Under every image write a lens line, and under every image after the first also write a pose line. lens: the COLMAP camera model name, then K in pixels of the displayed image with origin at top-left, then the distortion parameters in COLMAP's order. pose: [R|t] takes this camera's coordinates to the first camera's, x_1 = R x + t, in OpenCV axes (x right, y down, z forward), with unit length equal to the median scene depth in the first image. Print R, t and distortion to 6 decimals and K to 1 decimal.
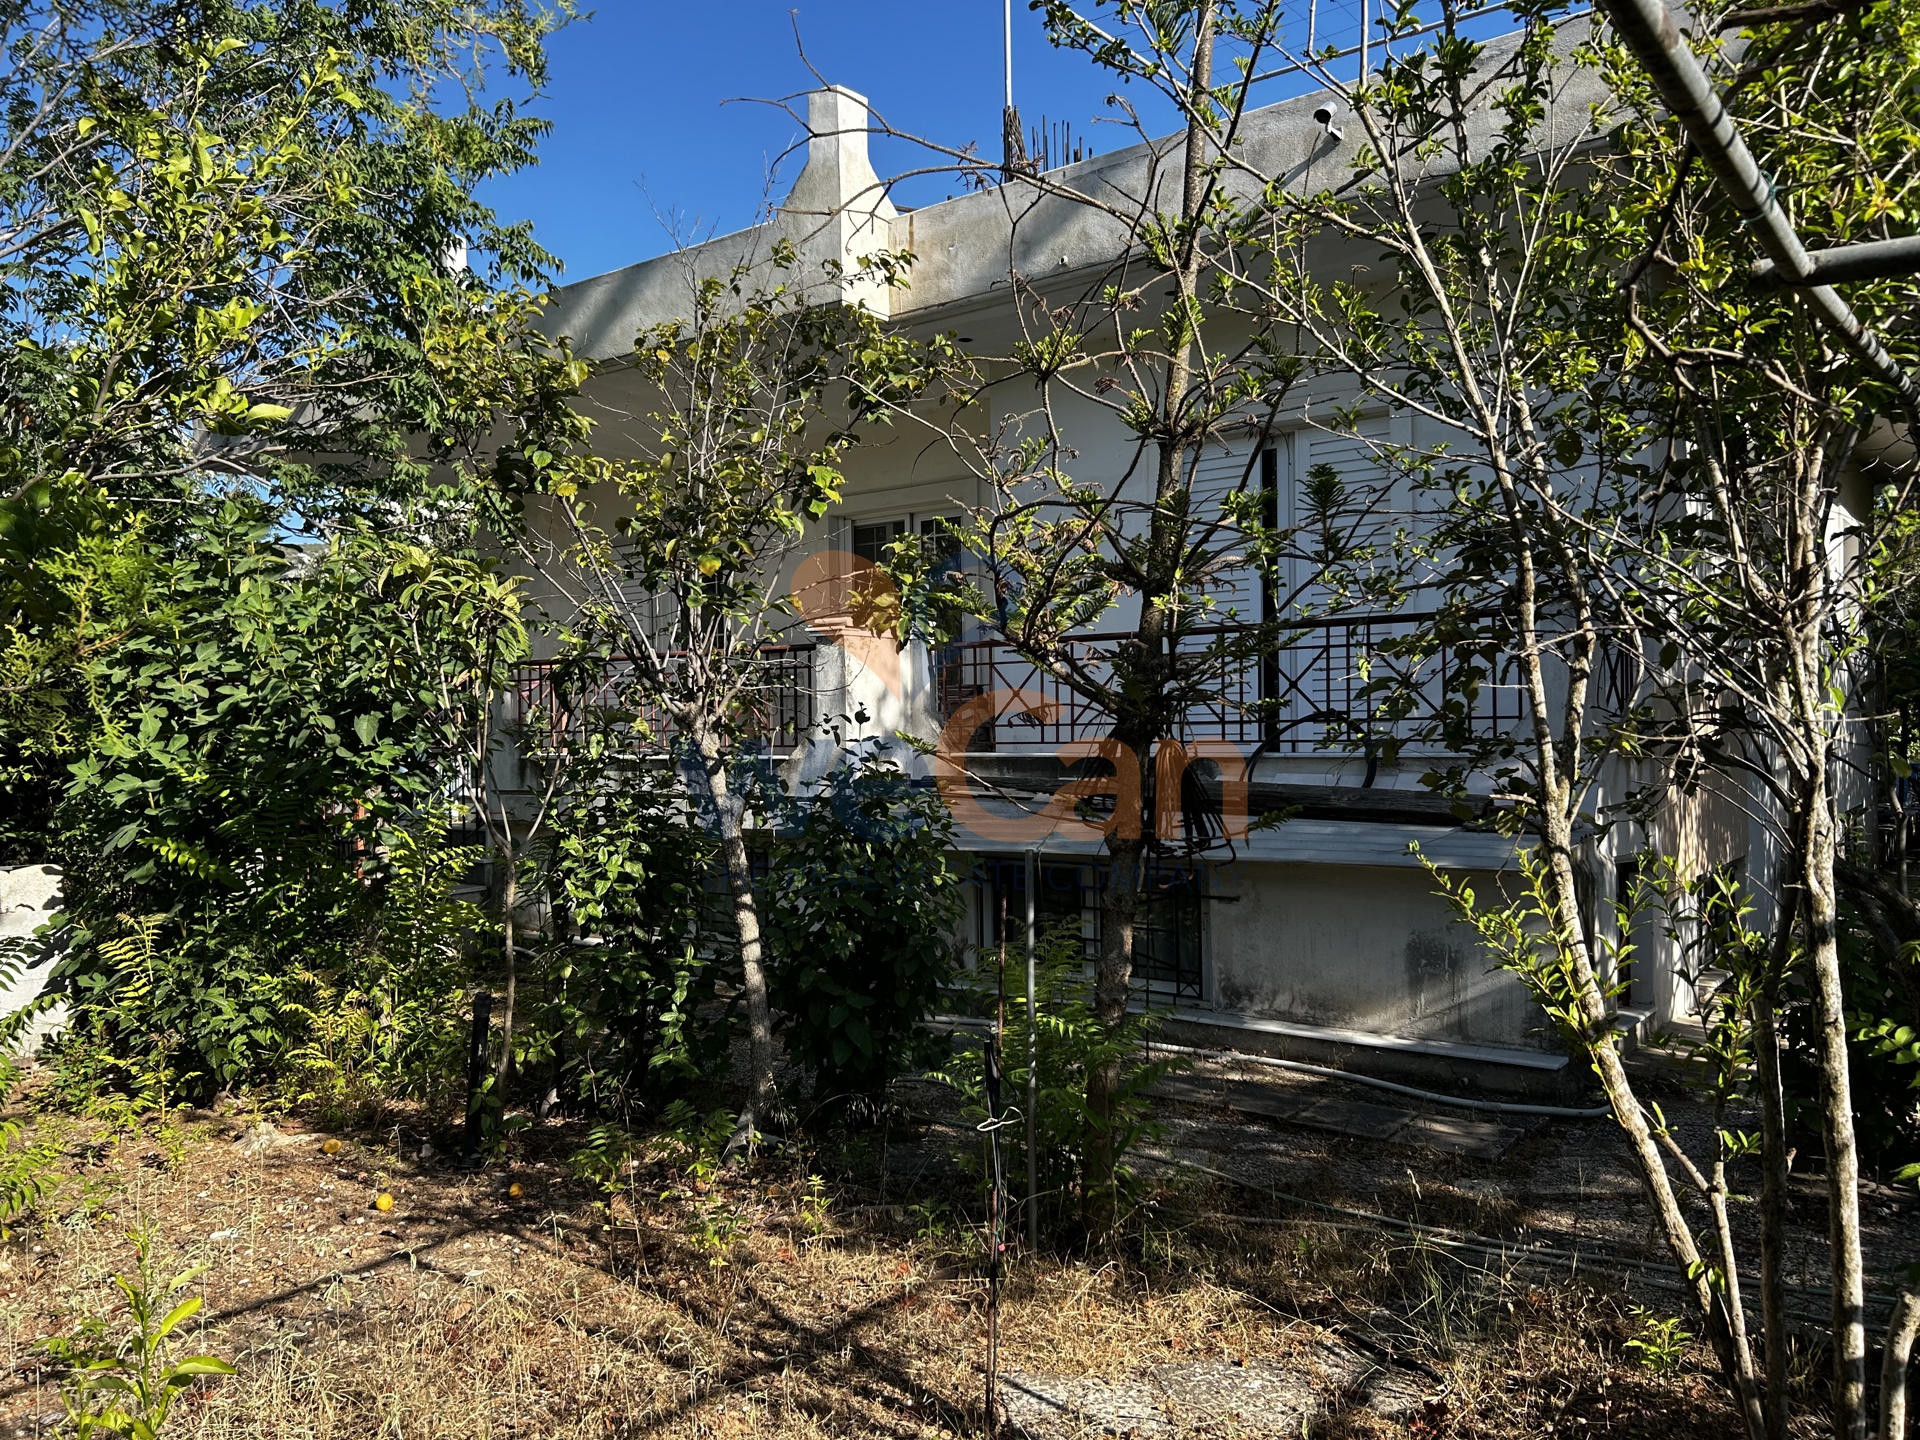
lens RADIAL K [[1466.2, 0, 960.0], [0, 1466.2, 720.0], [0, 0, 1]] dist [0.032003, -0.002371]
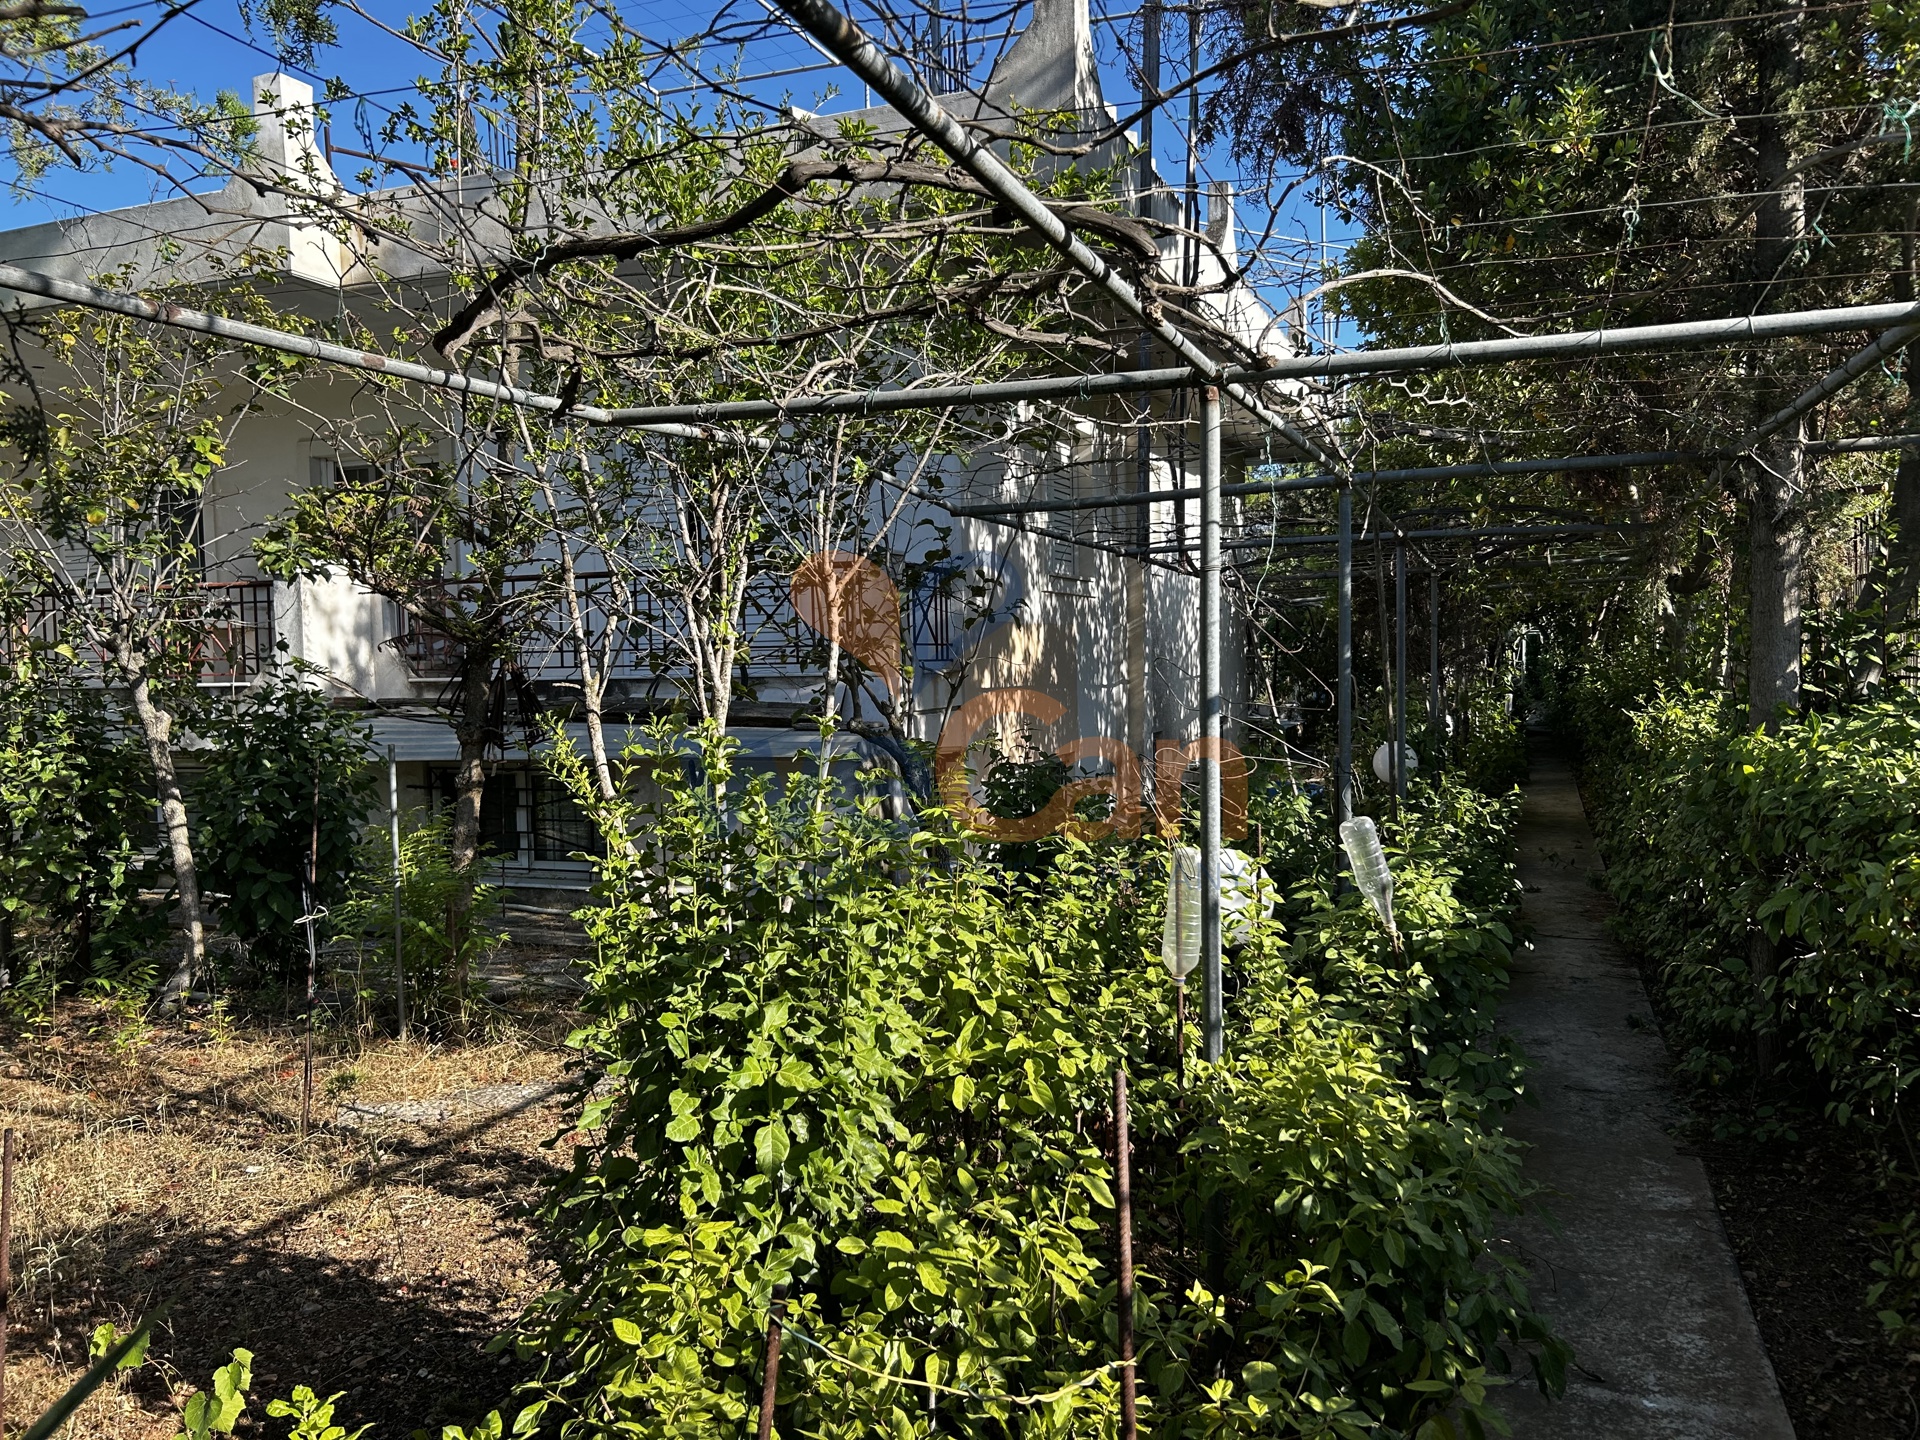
lens RADIAL K [[1421.6, 0, 960.0], [0, 1421.6, 720.0], [0, 0, 1]] dist [-0.001690, -0.001997]
pose [[0.941797, -0.004349, 0.336154, 0.067468], [-0.010559, 0.999040, 0.042508, 0.003482], [-0.336016, -0.043584, 0.940847, -0.307169]]
